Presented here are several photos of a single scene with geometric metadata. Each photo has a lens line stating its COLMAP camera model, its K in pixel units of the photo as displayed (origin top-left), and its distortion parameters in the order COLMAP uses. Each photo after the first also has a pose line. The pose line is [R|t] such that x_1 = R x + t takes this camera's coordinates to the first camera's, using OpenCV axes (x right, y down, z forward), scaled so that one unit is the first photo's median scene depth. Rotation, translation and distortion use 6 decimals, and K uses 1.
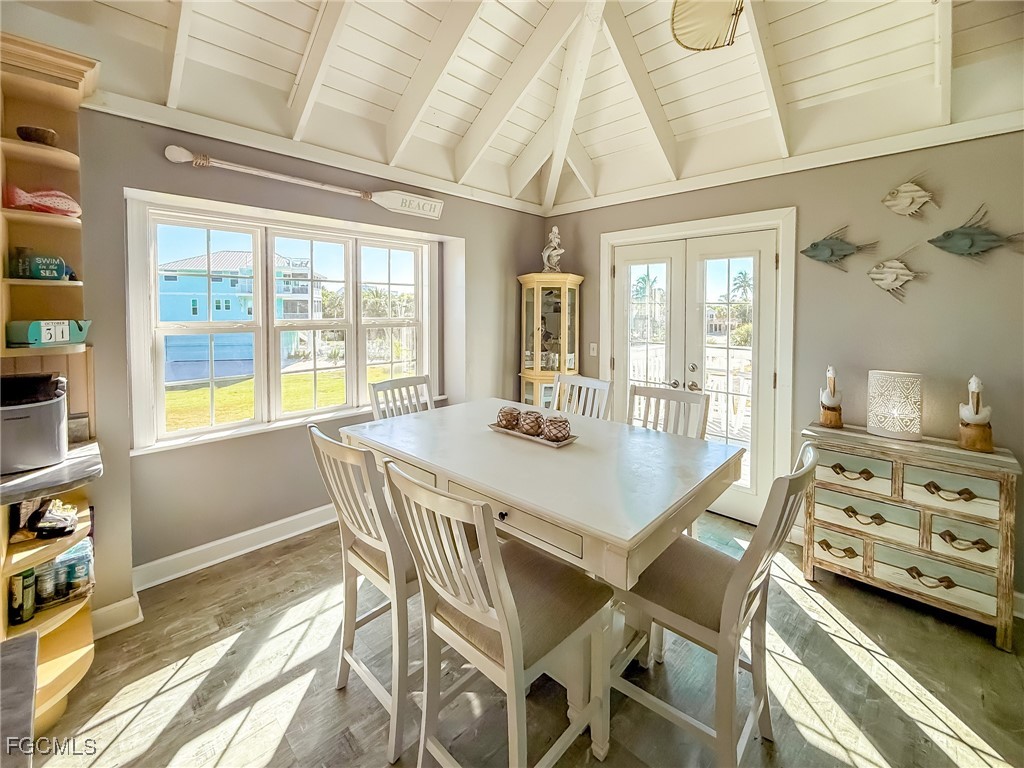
lens RADIAL K [[444.3, 0, 506.6], [0, 444.3, 319.9], [0, 0, 1]] dist [-0.001017, -0.000288]
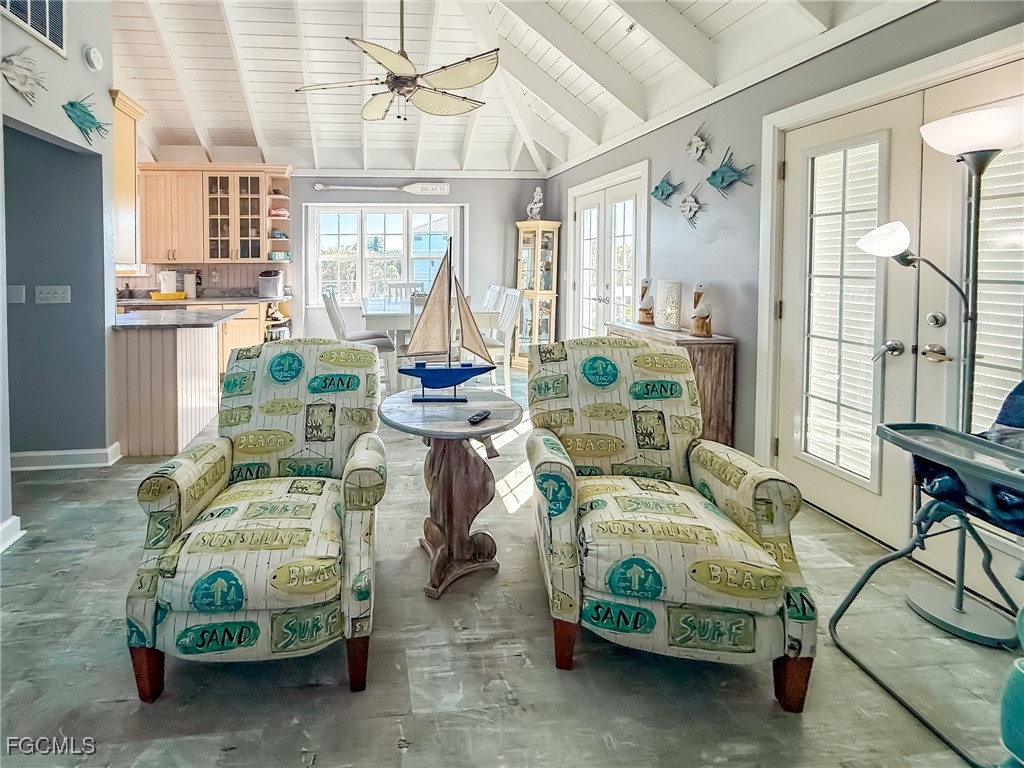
lens RADIAL K [[448.7, 0, 397.6], [0, 448.7, 260.9], [0, 0, 1]] dist [0.000071, -0.000062]
pose [[0.751518, -0.010462, -0.659630, 0.978328], [-0.008374, 0.999642, -0.025396, 0.082384], [0.659659, 0.024609, 0.751162, -0.466639]]
